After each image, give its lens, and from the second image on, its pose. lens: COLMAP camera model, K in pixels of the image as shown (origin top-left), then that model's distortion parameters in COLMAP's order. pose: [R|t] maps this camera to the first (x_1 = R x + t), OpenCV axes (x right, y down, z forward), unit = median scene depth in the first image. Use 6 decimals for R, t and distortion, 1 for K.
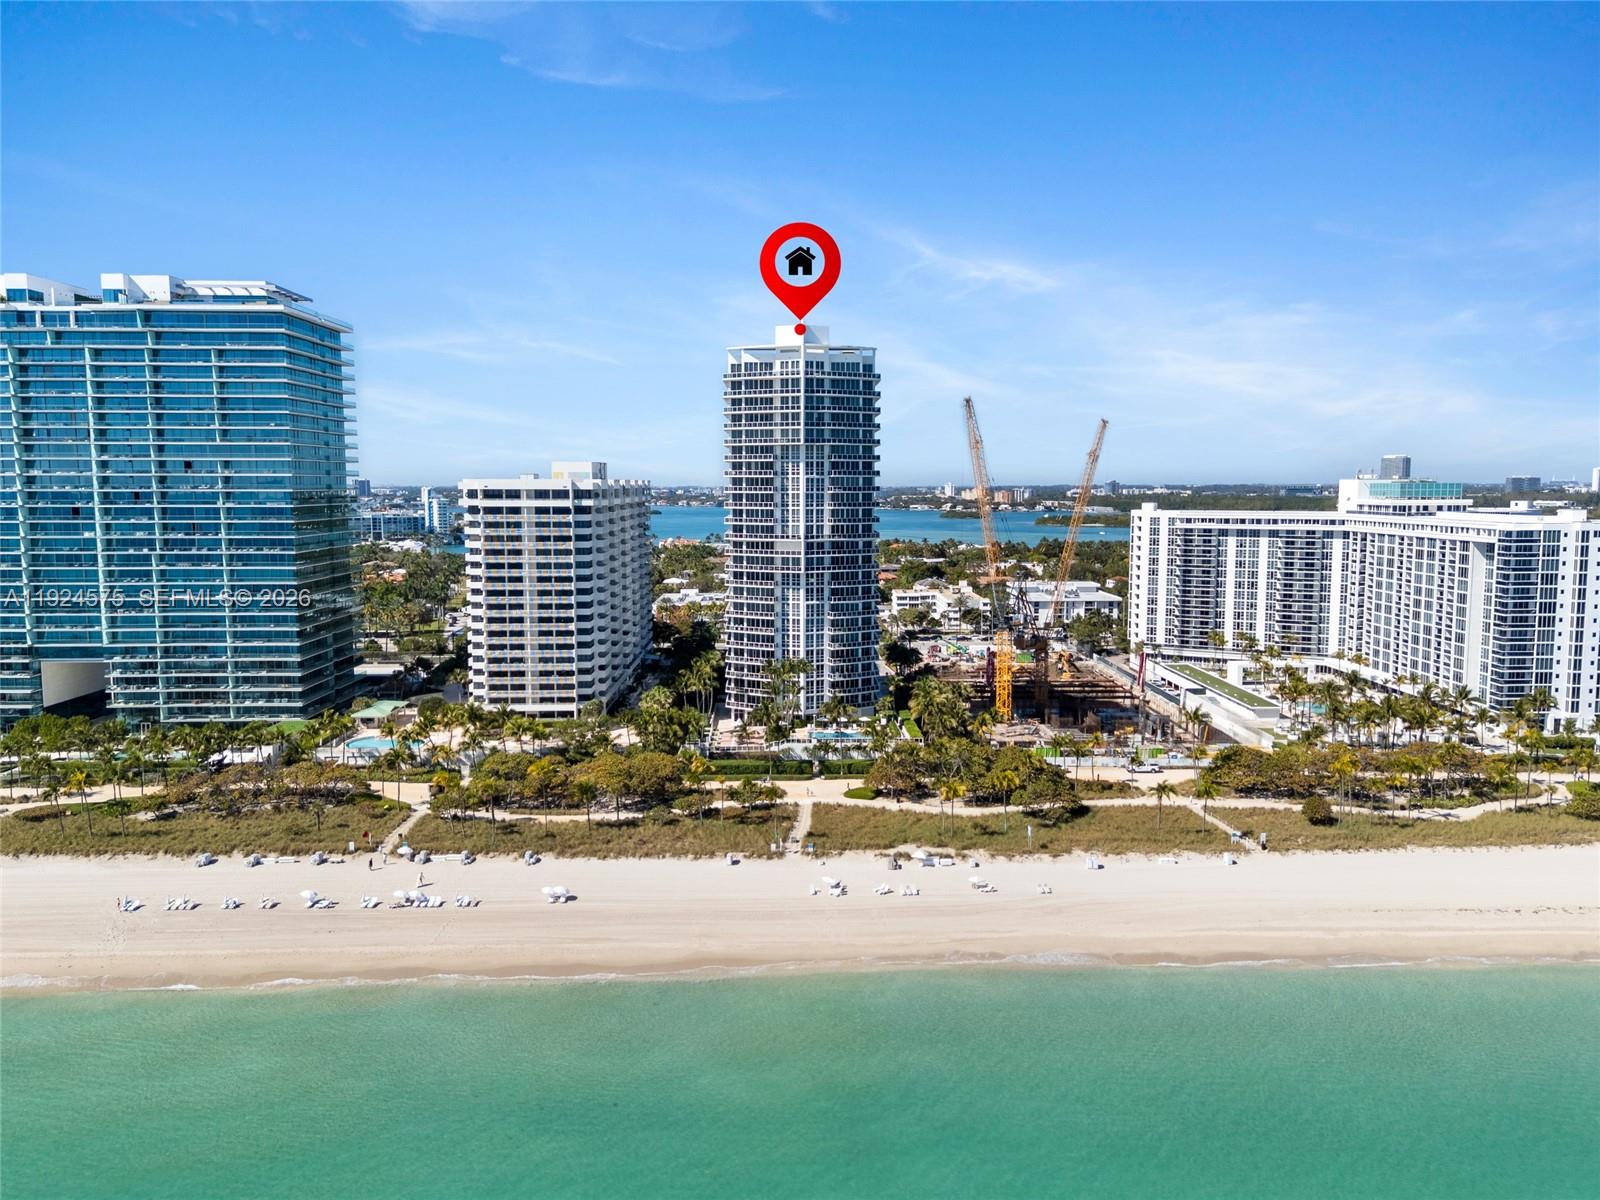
lens RADIAL K [[1155.6, 0, 830.4], [0, 1155.6, 593.4], [0, 0, 1]] dist [0.021115, -0.003650]
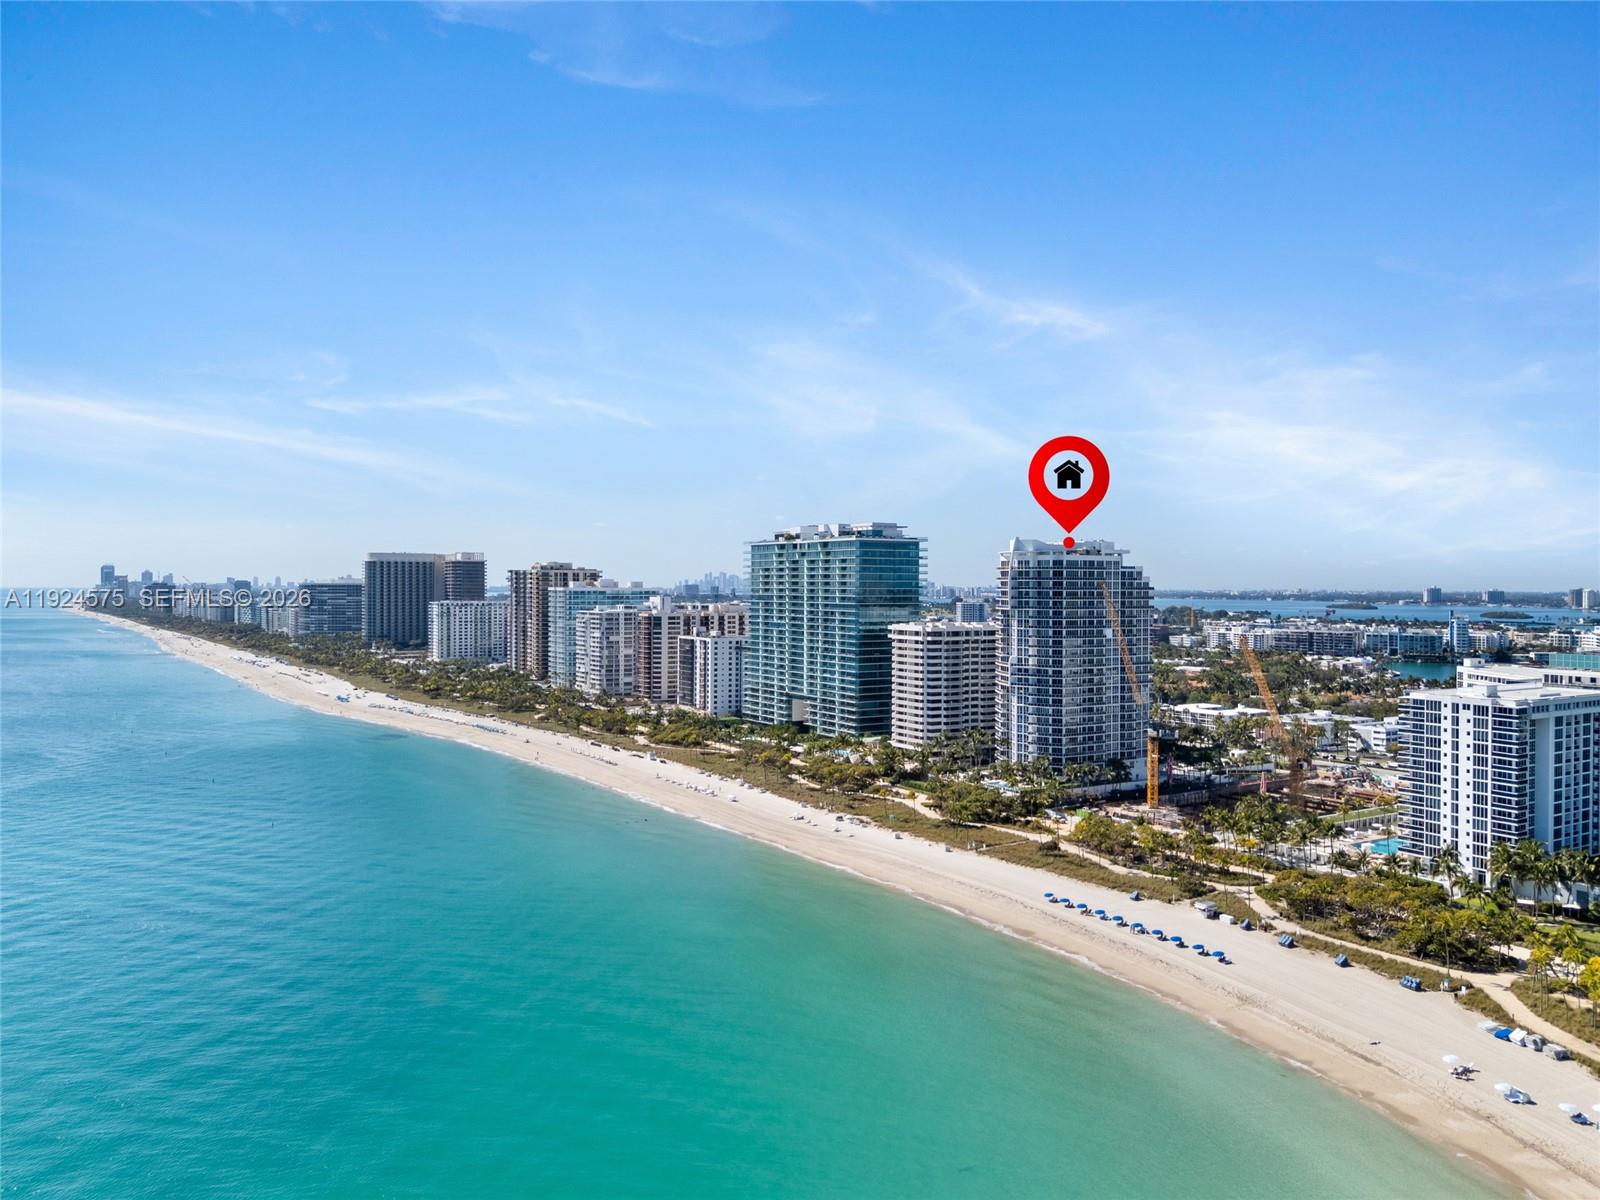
lens RADIAL K [[1155.6, 0, 830.4], [0, 1155.6, 593.4], [0, 0, 1]] dist [0.021115, -0.003650]
pose [[0.532458, 0.010738, -0.846388, 1.235862], [-0.091065, 0.994843, -0.044667, -0.052048], [0.841544, 0.100860, 0.530690, -0.121792]]
